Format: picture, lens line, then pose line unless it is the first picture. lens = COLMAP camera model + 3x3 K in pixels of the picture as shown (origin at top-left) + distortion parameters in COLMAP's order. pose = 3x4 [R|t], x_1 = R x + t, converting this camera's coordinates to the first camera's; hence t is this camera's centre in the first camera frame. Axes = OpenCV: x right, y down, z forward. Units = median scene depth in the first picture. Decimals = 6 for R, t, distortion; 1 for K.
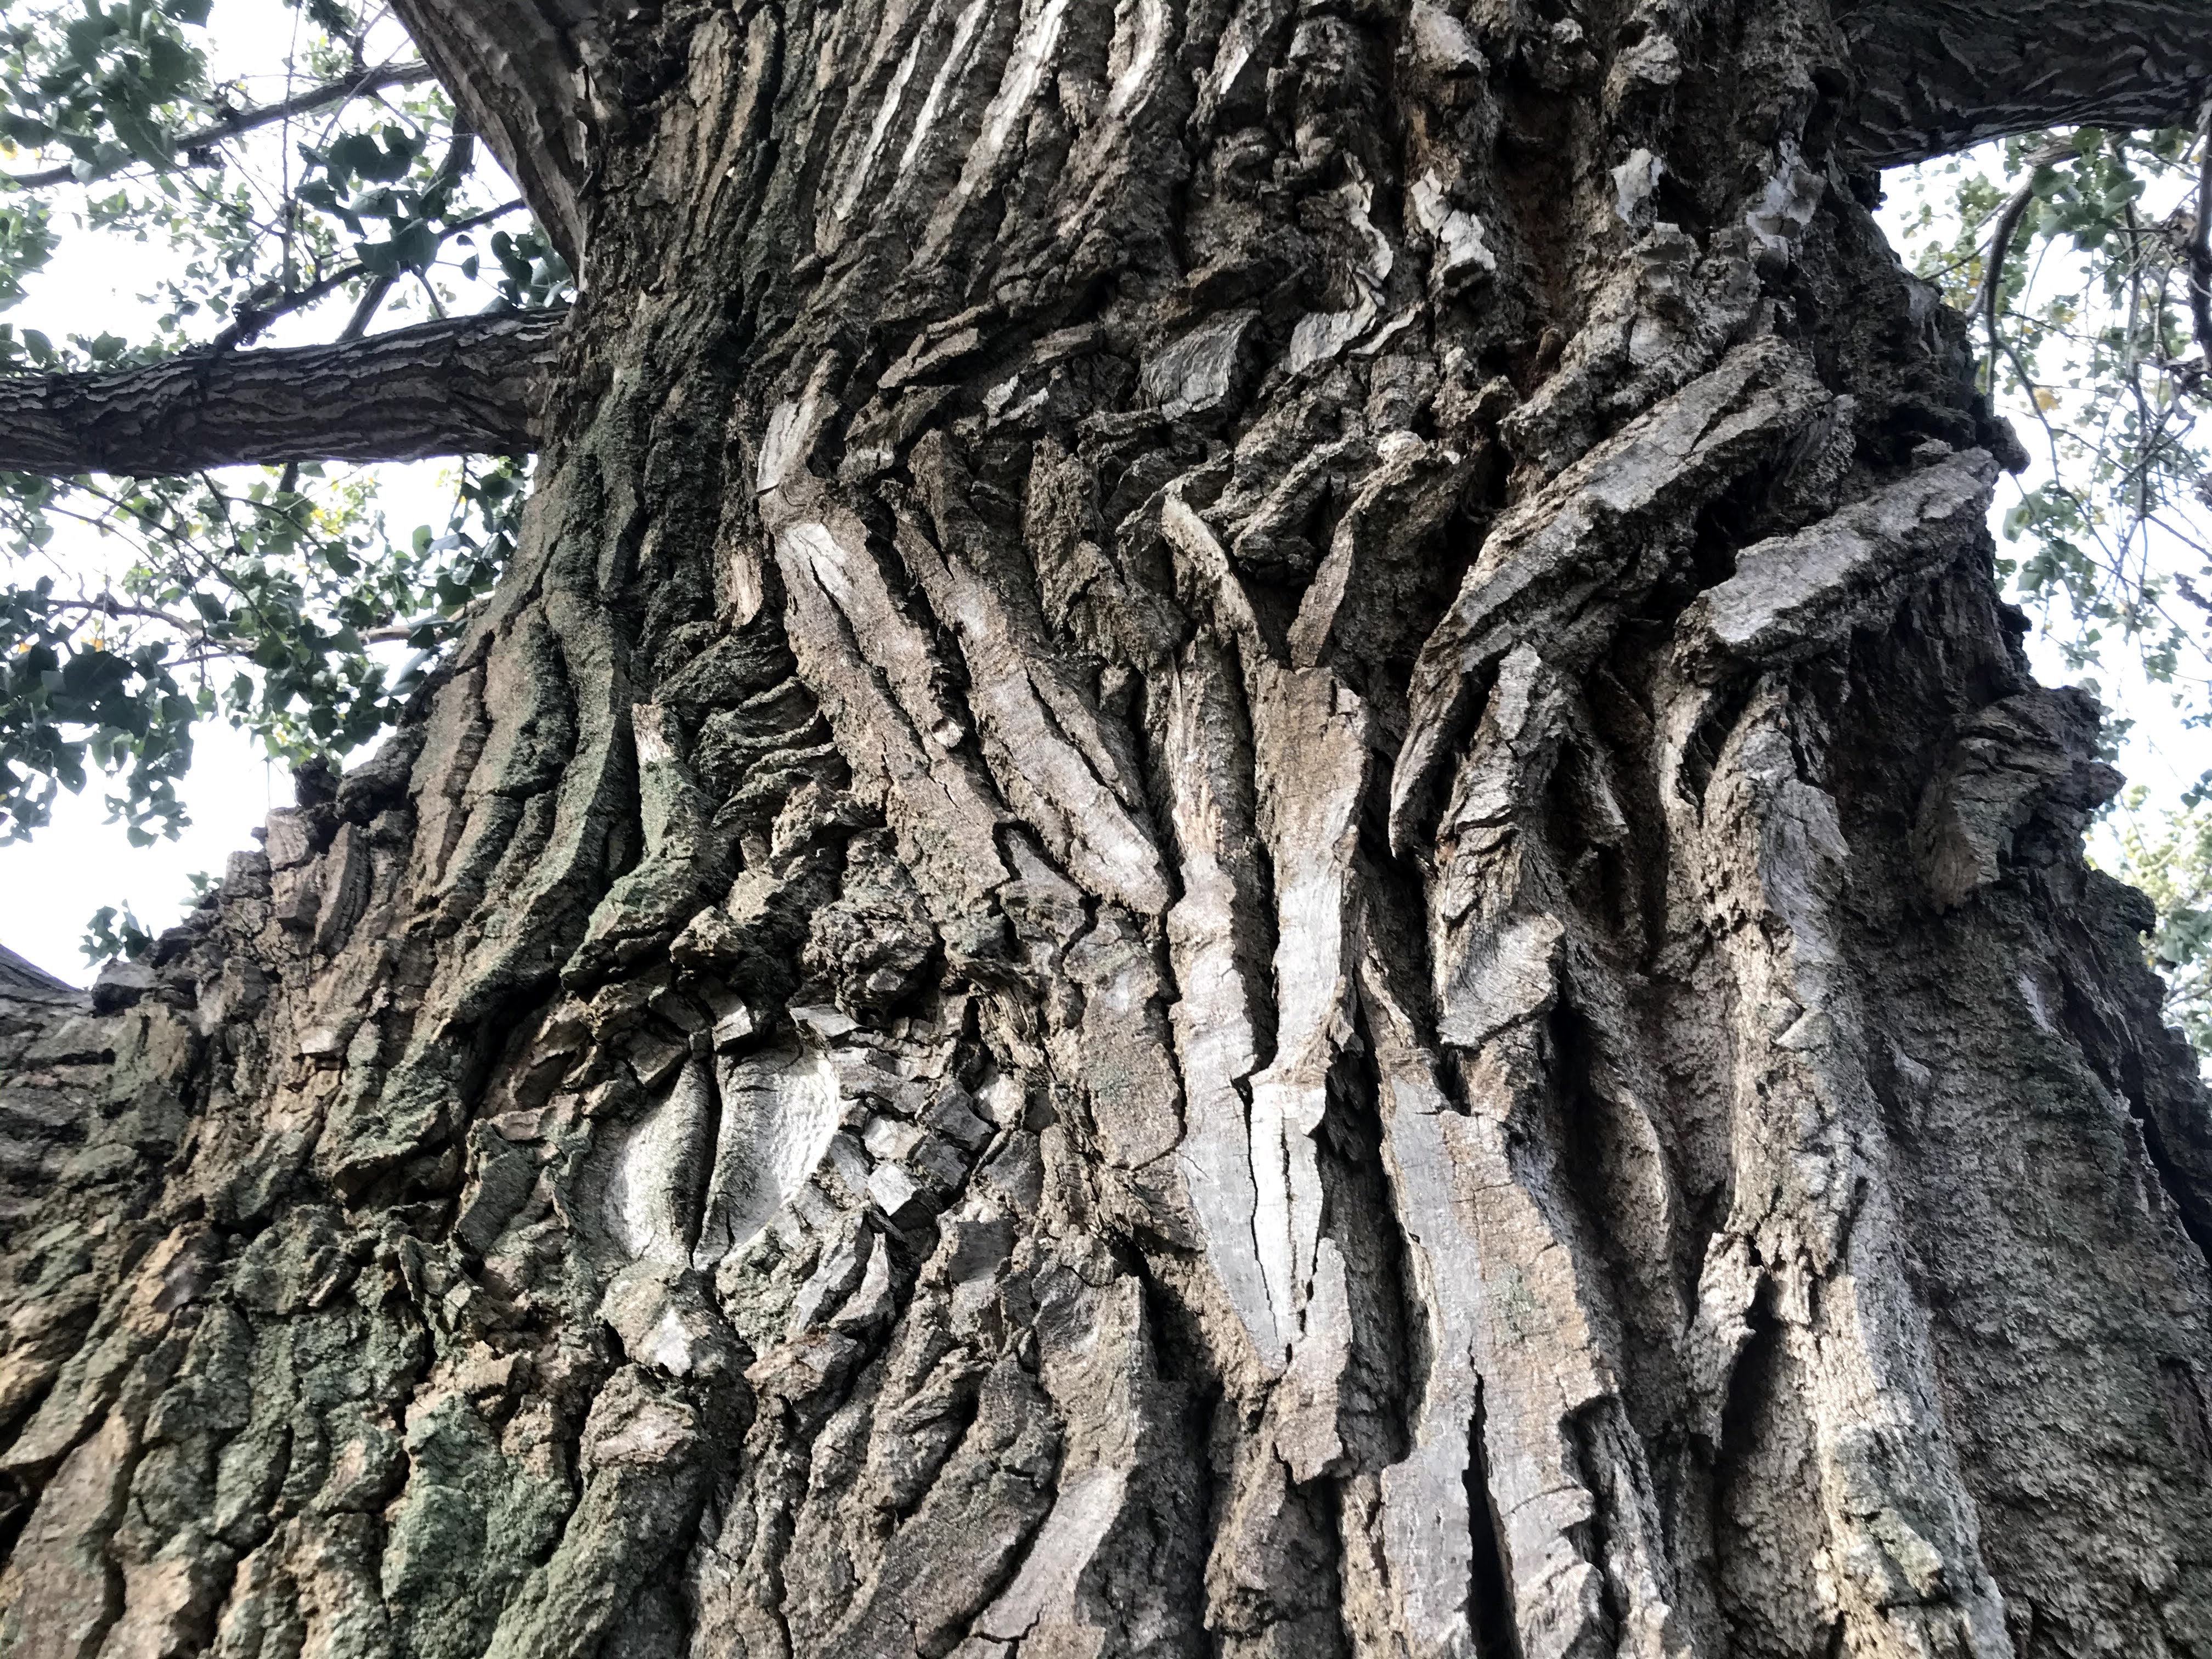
lens RADIAL K [[1788.2, 0, 1106.0], [0, 1788.2, 829.5], [0, 0, 1]] dist [0.053039, -0.065244]
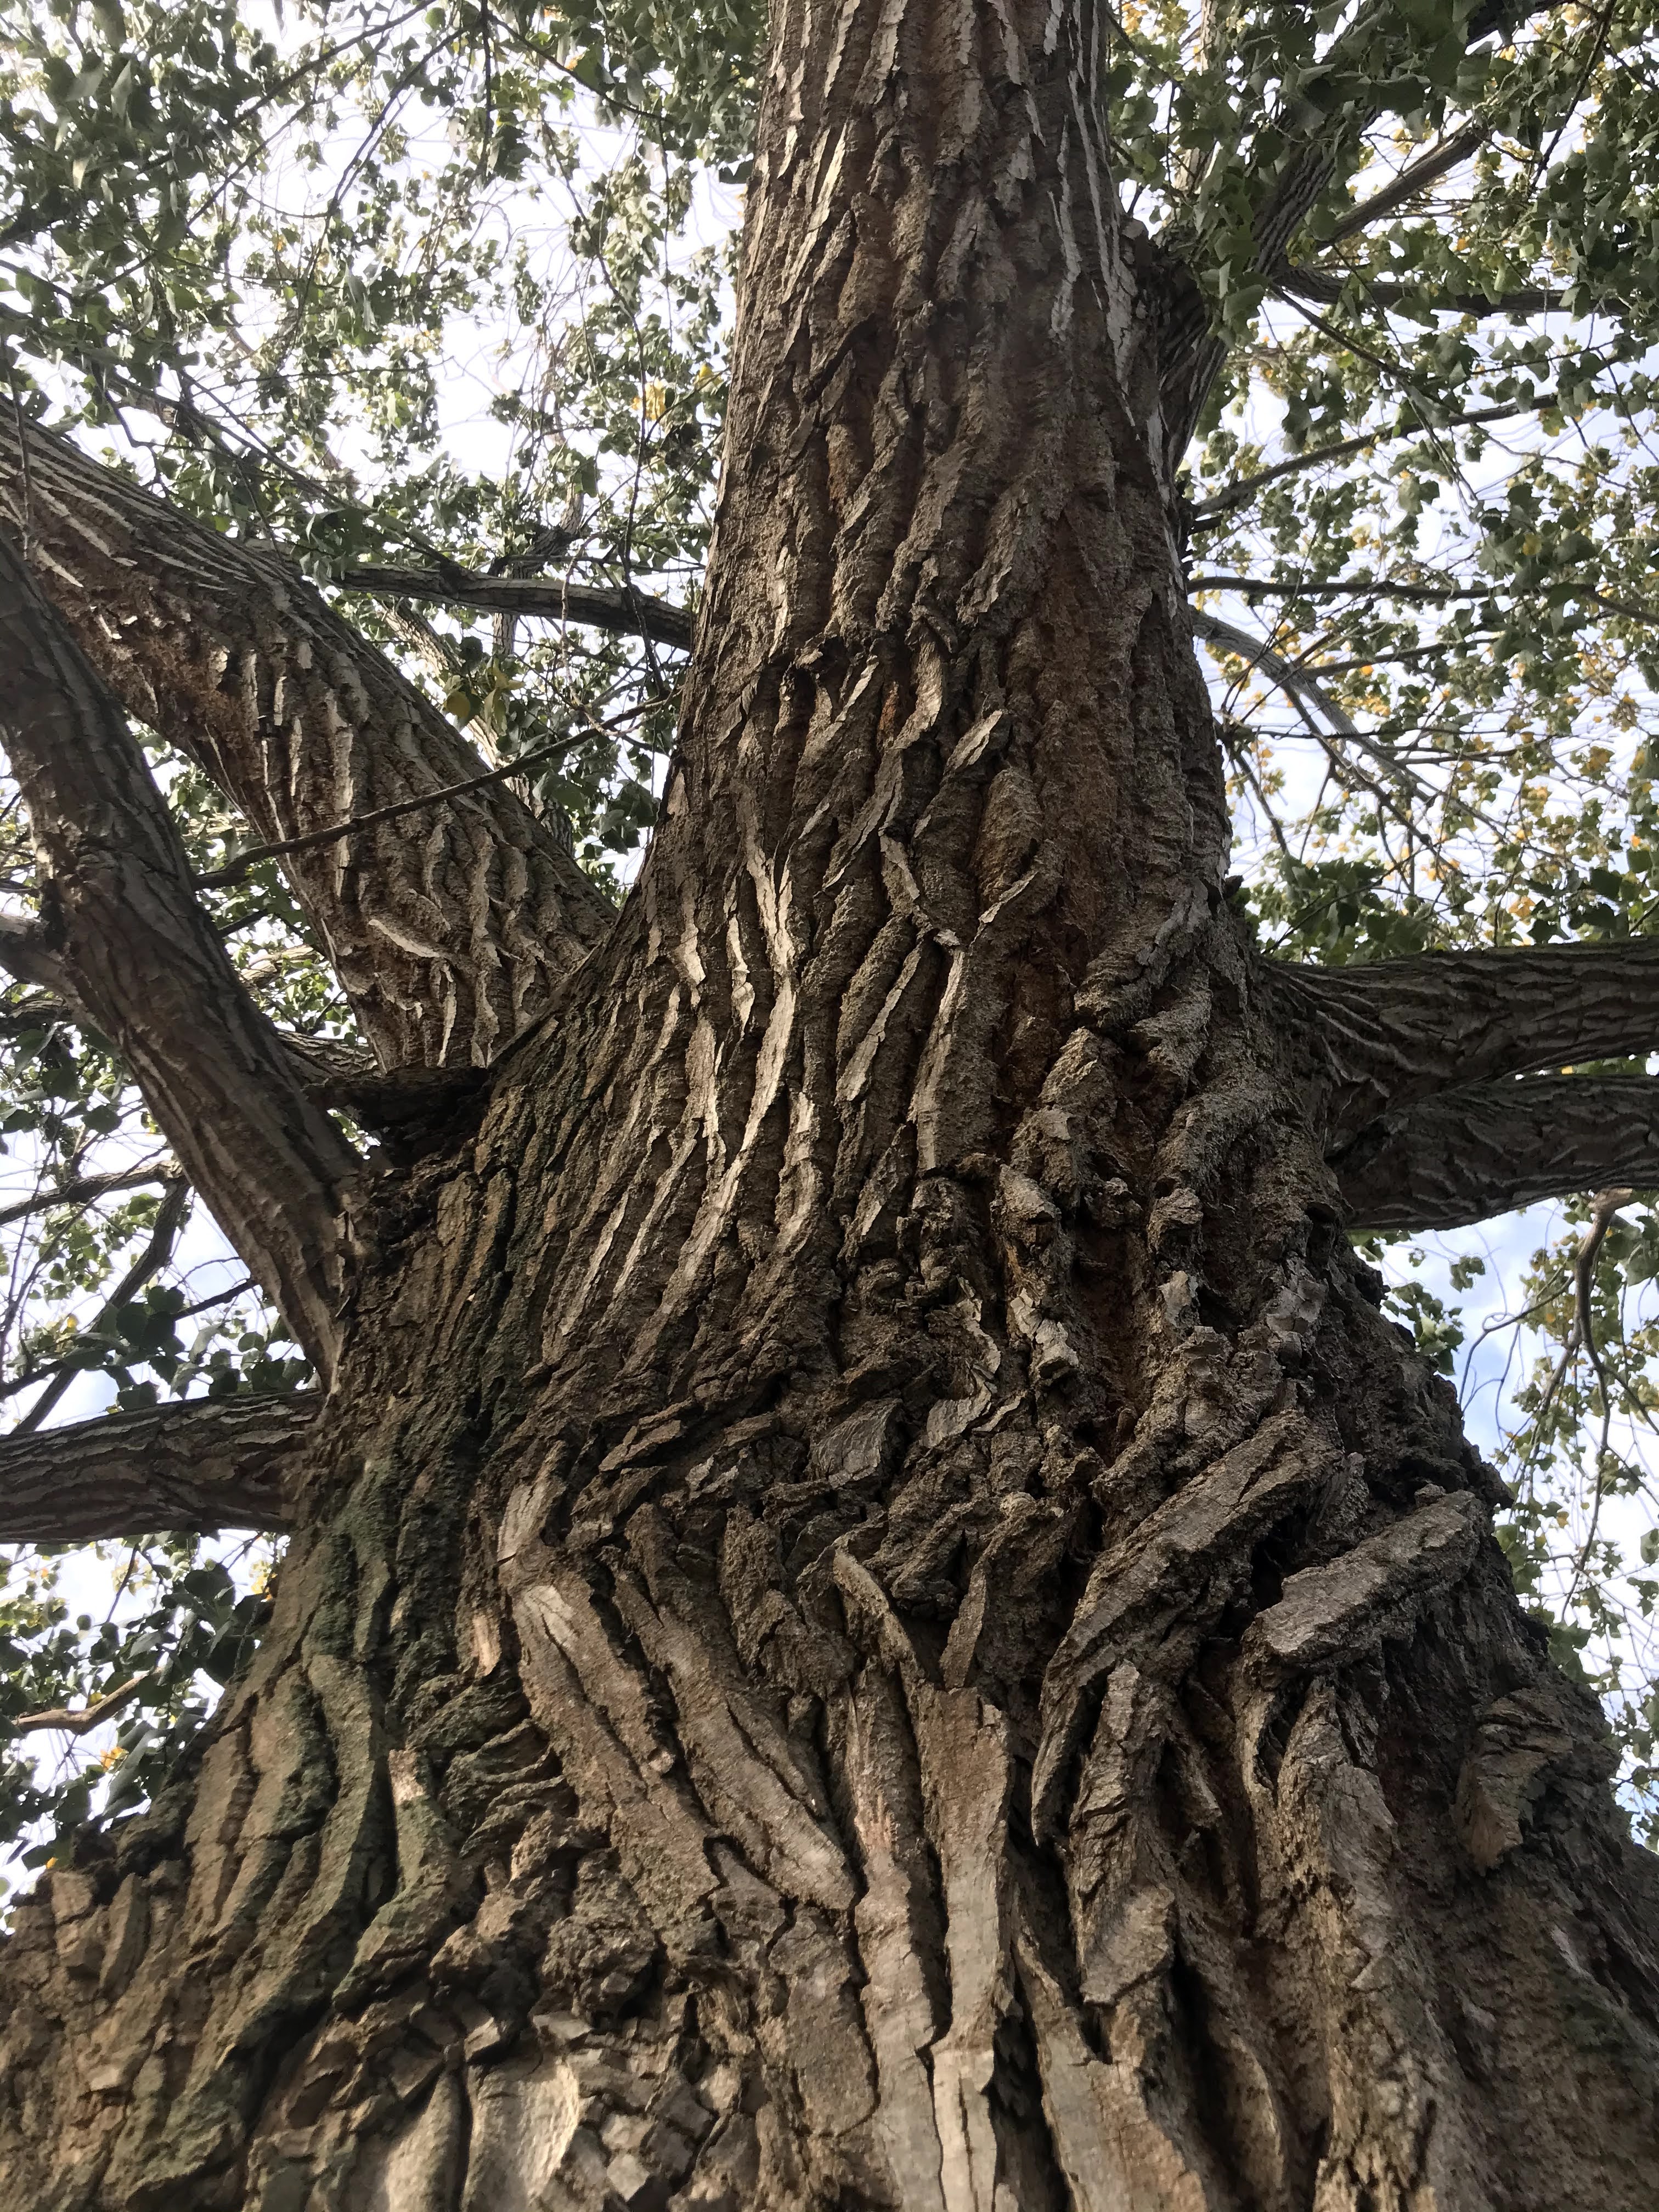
lens RADIAL K [[1788.2, 0, 829.5], [0, 1788.2, 1106.0], [0, 0, 1]] dist [0.053039, -0.065244]
pose [[0.998645, -0.030592, 0.042095, -0.015046], [0.045115, 0.912140, -0.407389, 0.044168], [-0.025934, 0.408737, 0.912284, -0.289984]]
